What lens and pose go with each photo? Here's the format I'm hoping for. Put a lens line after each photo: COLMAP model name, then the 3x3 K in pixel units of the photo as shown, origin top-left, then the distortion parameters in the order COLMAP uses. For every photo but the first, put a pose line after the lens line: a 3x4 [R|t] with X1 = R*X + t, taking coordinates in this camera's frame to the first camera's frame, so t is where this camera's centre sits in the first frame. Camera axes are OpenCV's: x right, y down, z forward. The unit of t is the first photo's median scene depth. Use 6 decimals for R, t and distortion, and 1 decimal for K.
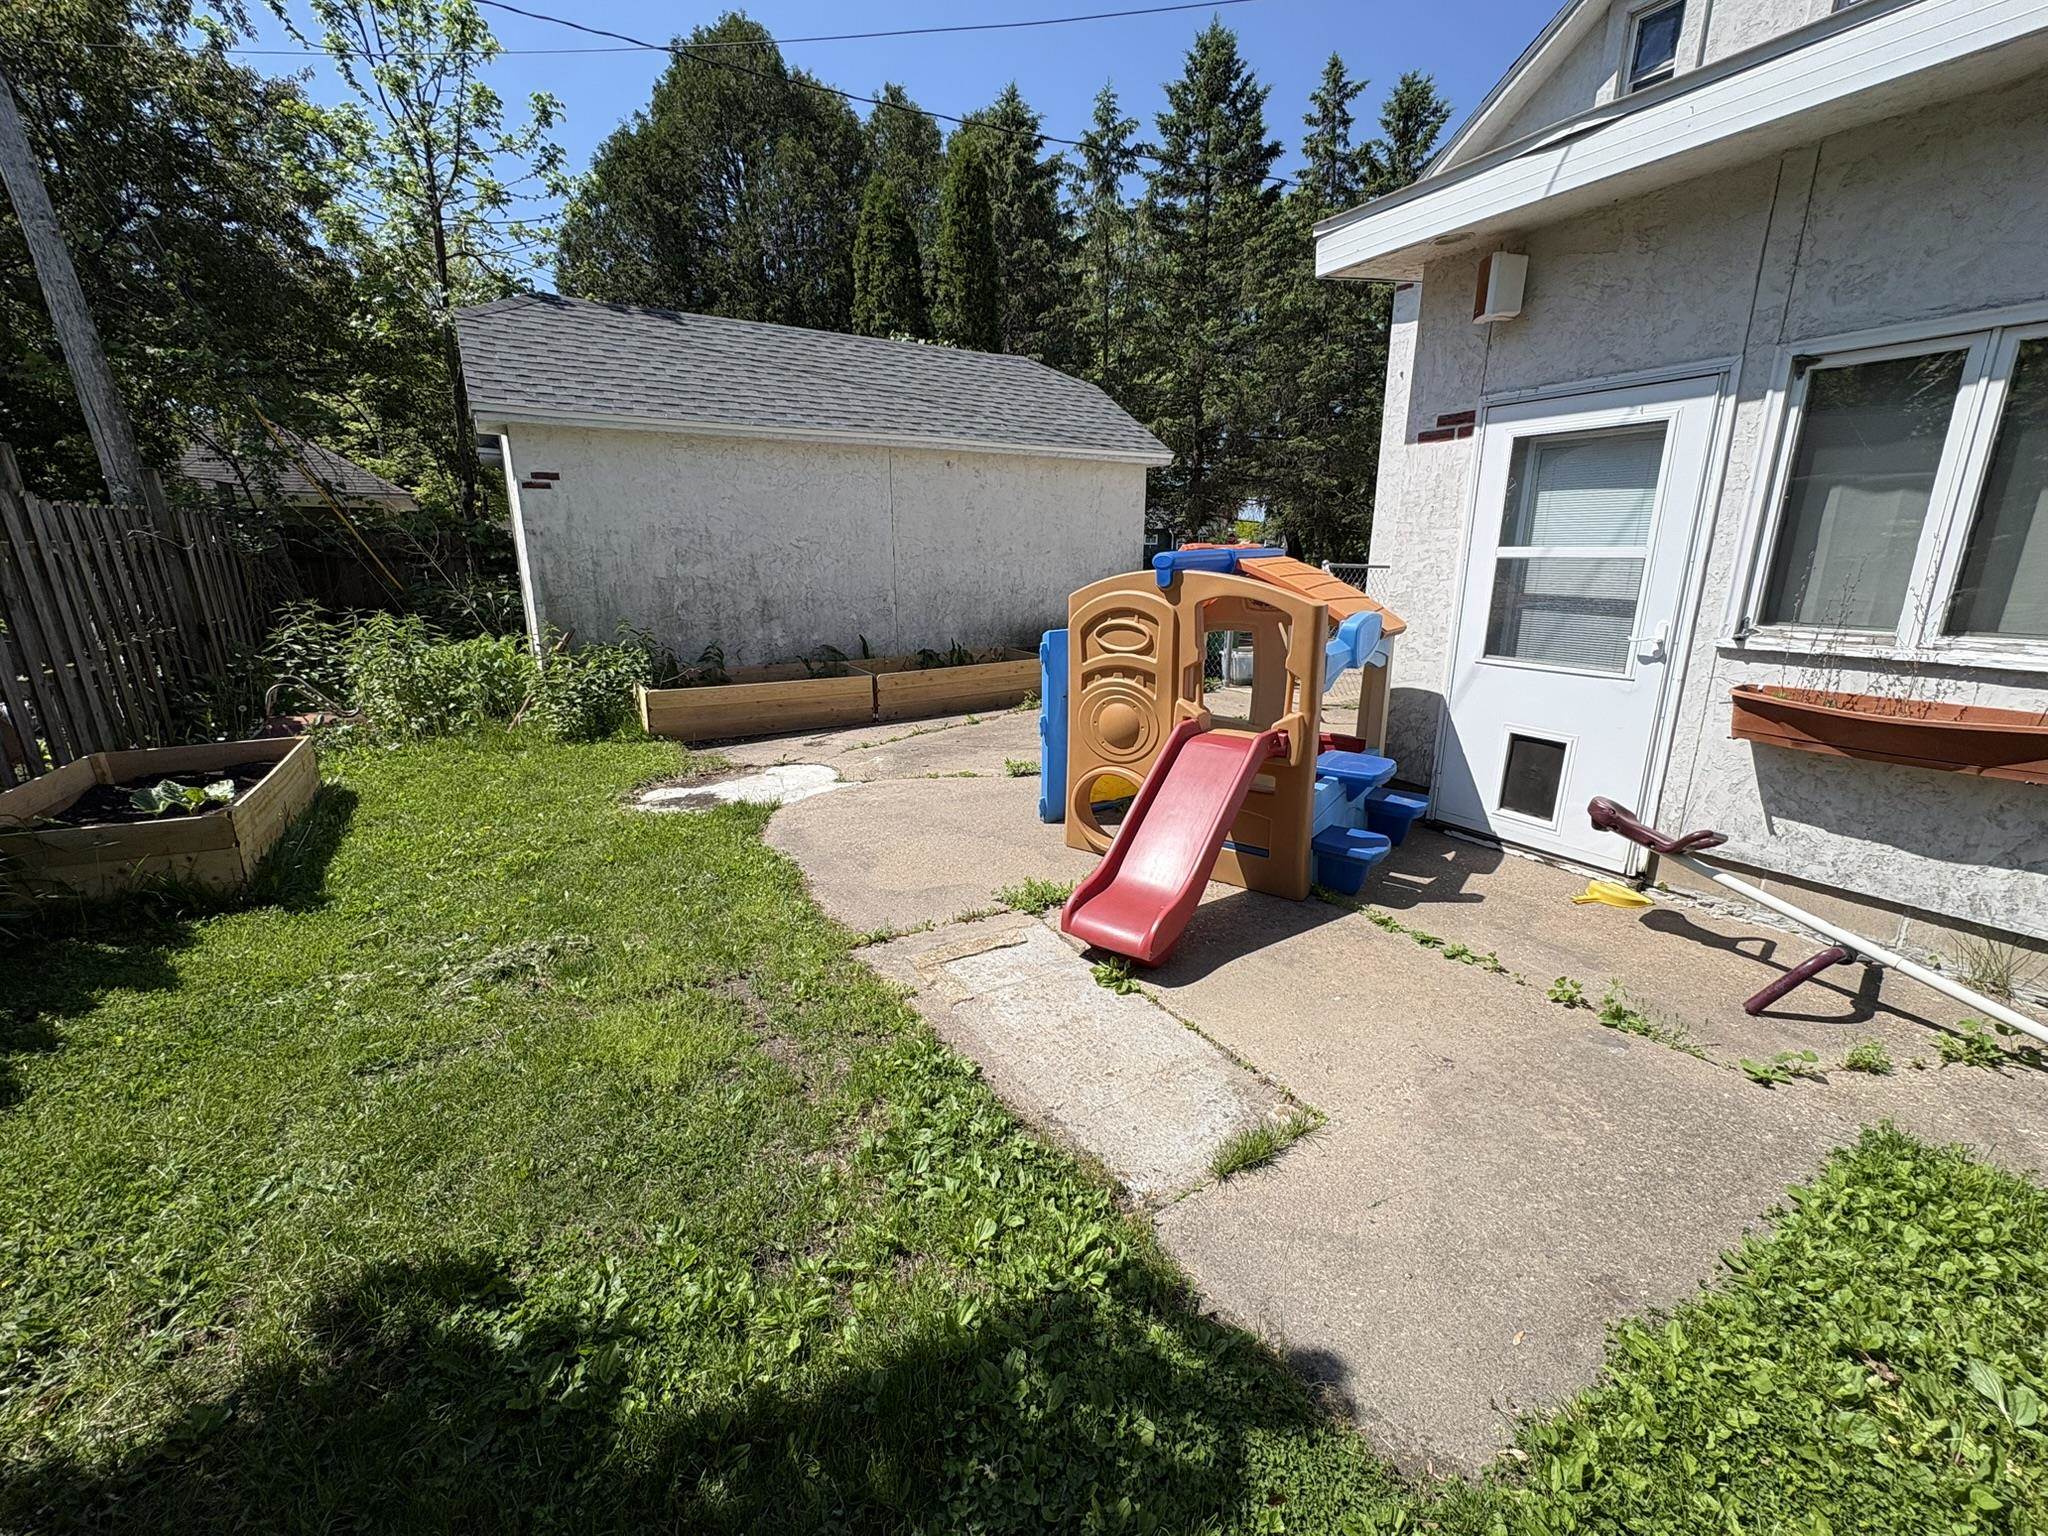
lens RADIAL K [[834.4, 0, 1019.4], [0, 834.4, 770.4], [0, 0, 1]] dist [-0.000408, -0.000032]
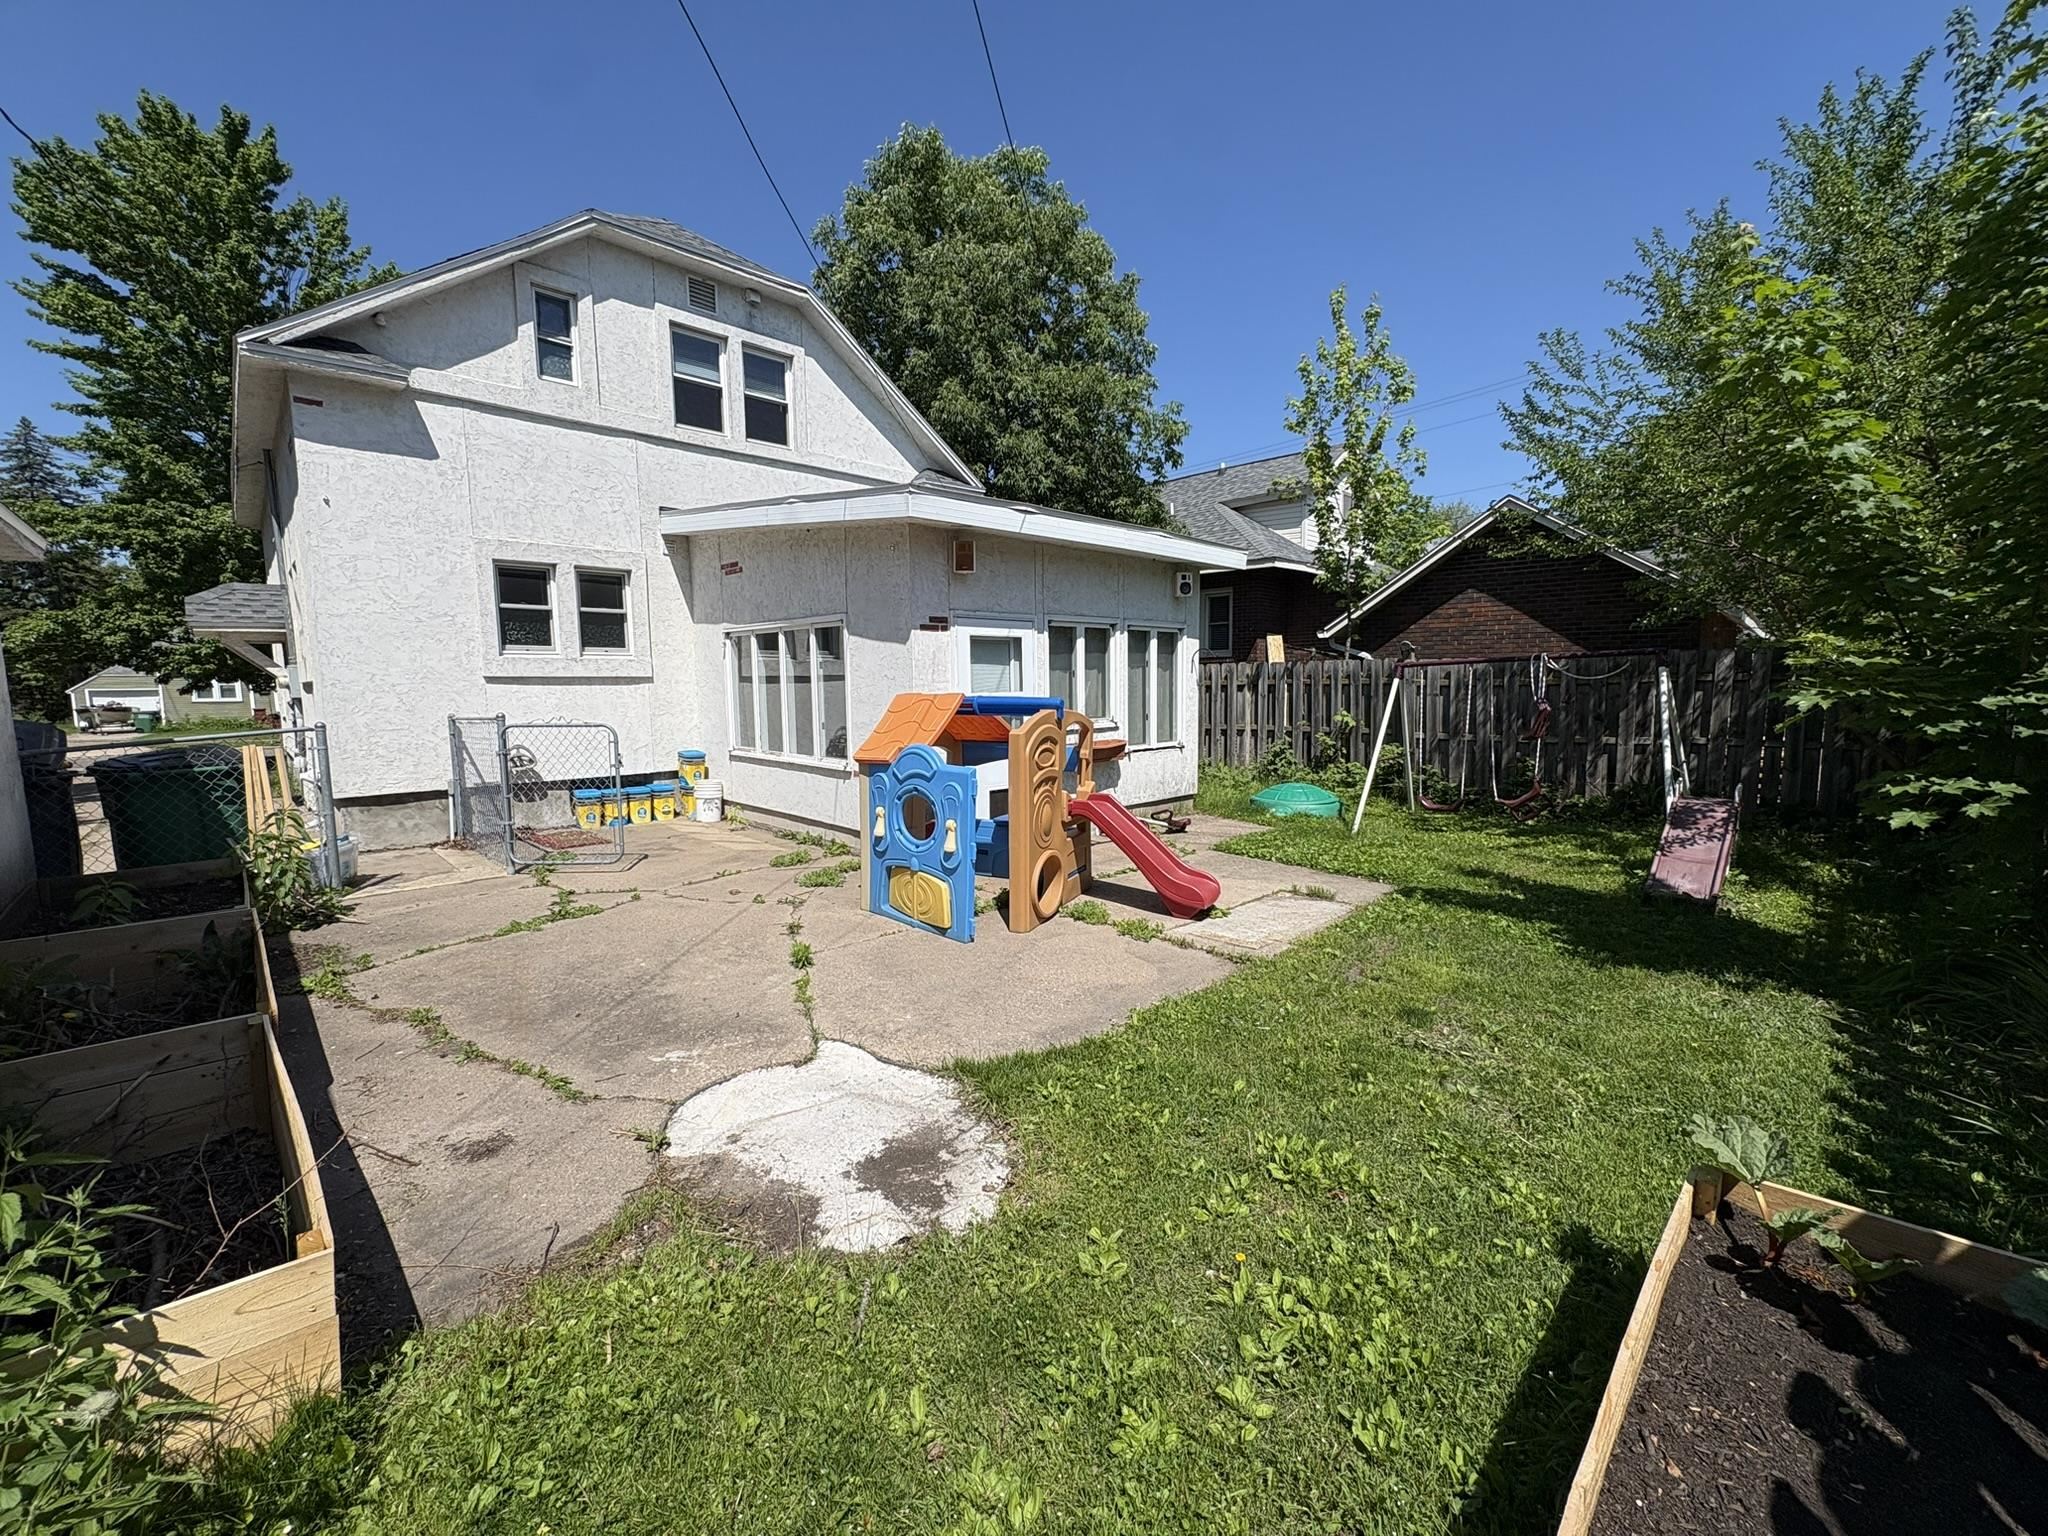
lens RADIAL K [[819.2, 0, 1022.0], [0, 819.2, 767.5], [0, 0, 1]] dist [-0.000967, -0.000099]
pose [[-0.220882, -0.098830, 0.970280, -1.130436], [0.262554, 0.952101, 0.156748, -0.344980], [-0.939296, 0.289374, -0.184353, 1.208904]]
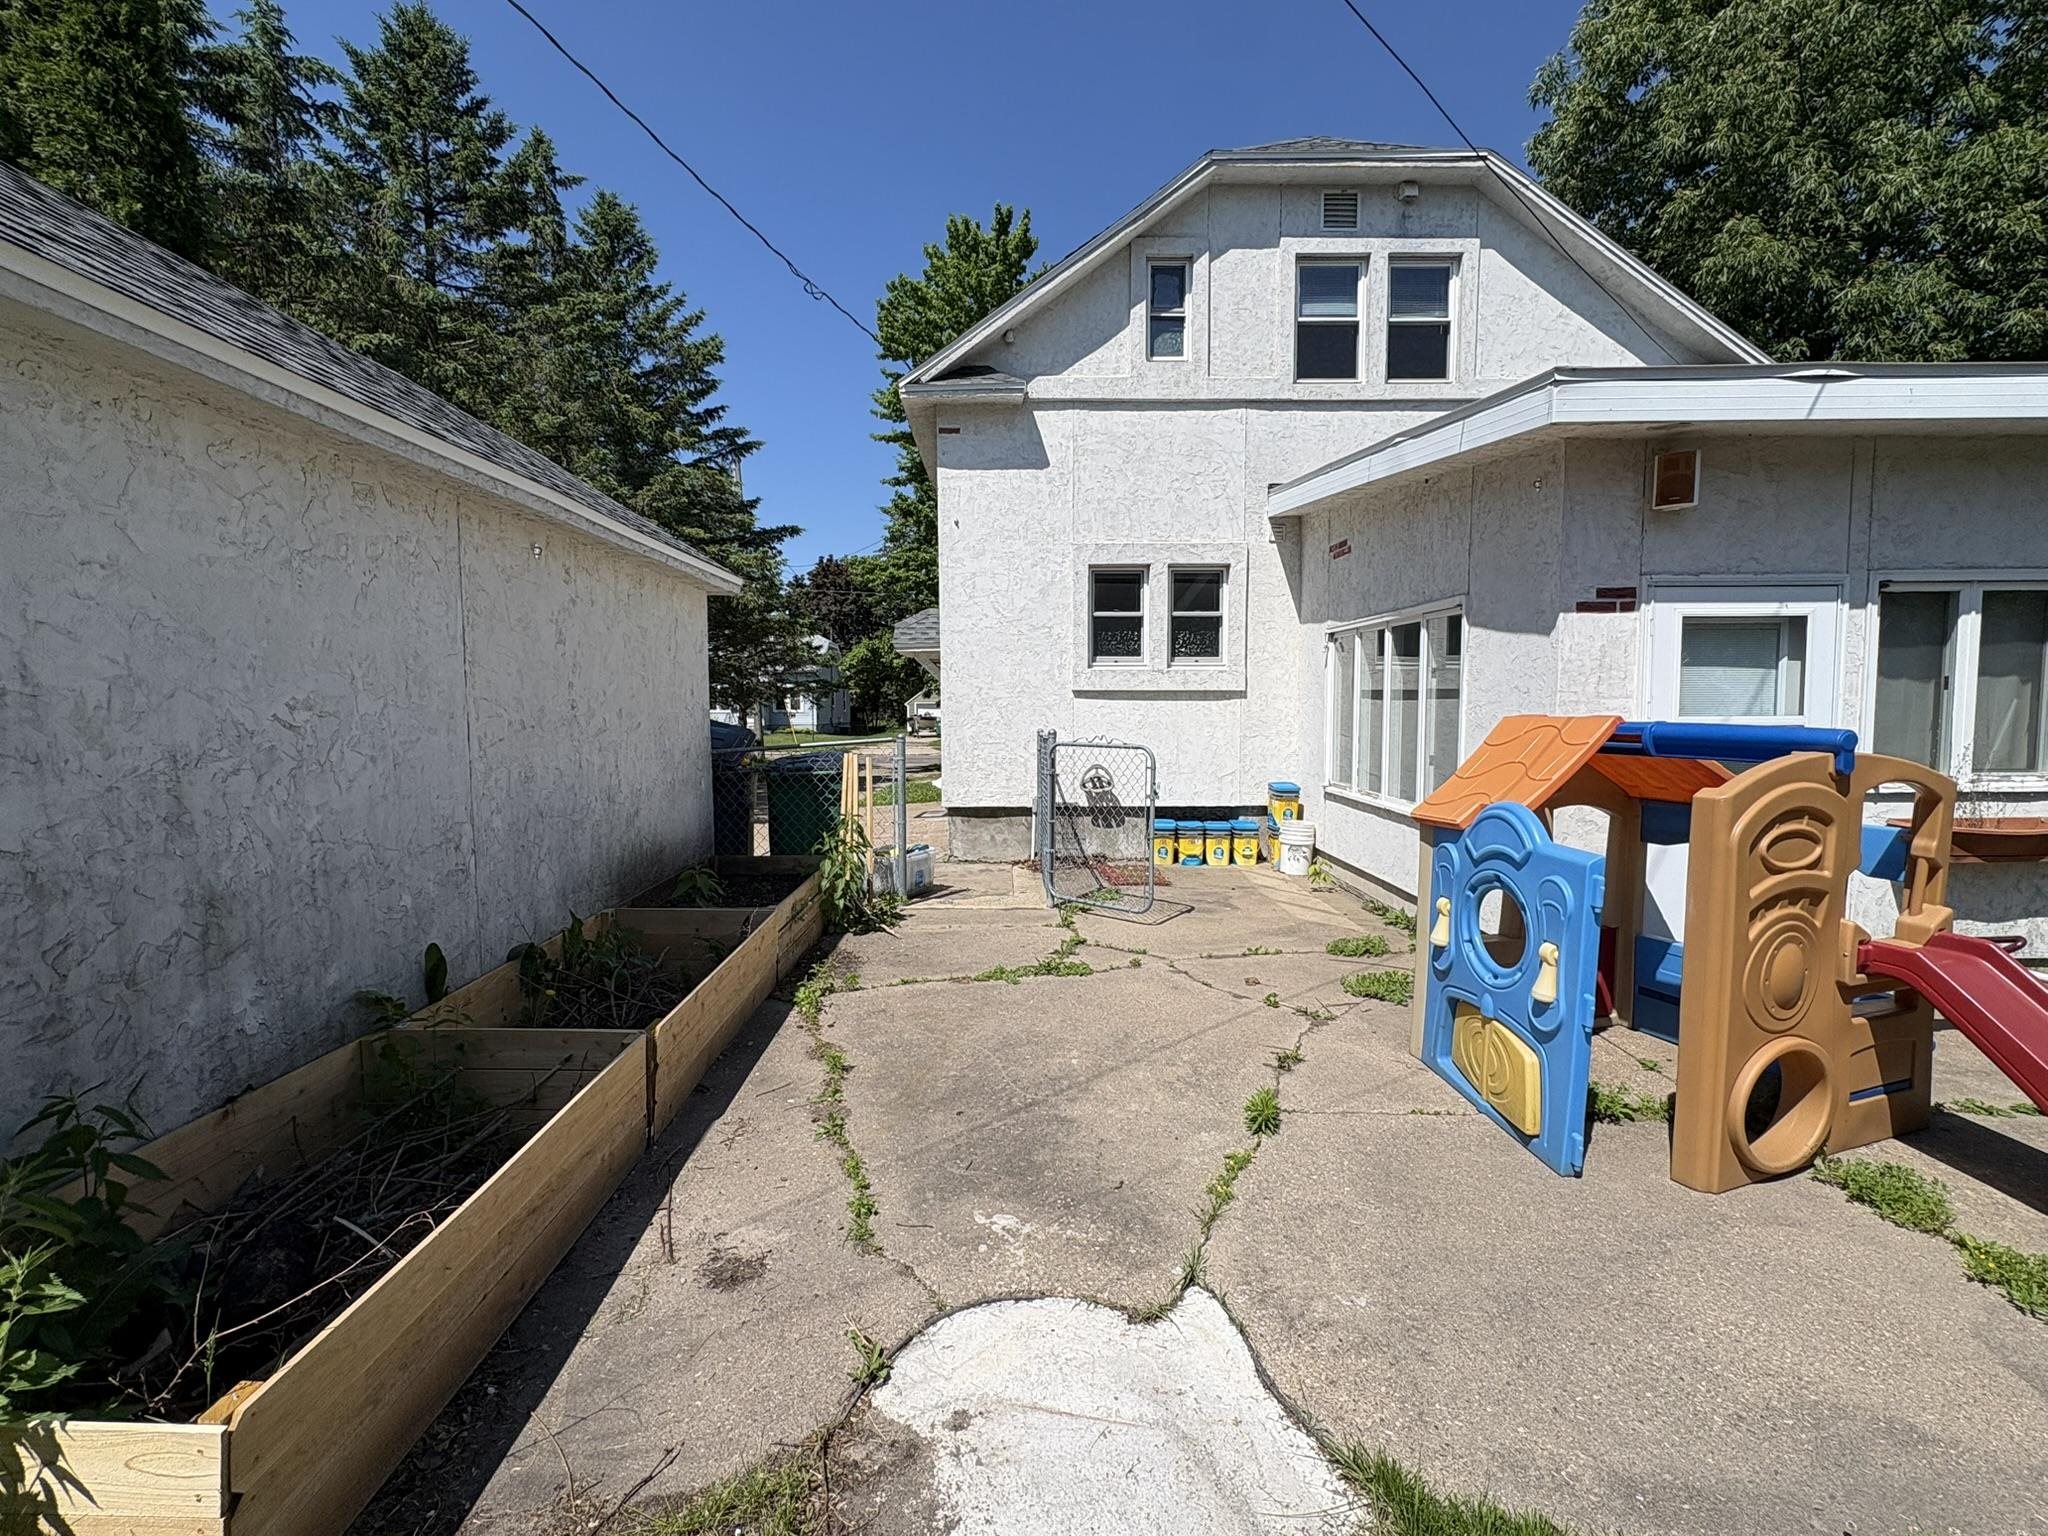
lens RADIAL K [[948.9, 0, 1018.8], [0, 948.9, 768.3], [0, 0, 1]] dist [0.000143, 0.000431]
pose [[0.513559, -0.058471, 0.856059, -0.819990], [0.223838, 0.972260, -0.067875, -0.293544], [-0.828344, 0.226477, 0.512401, 1.036981]]
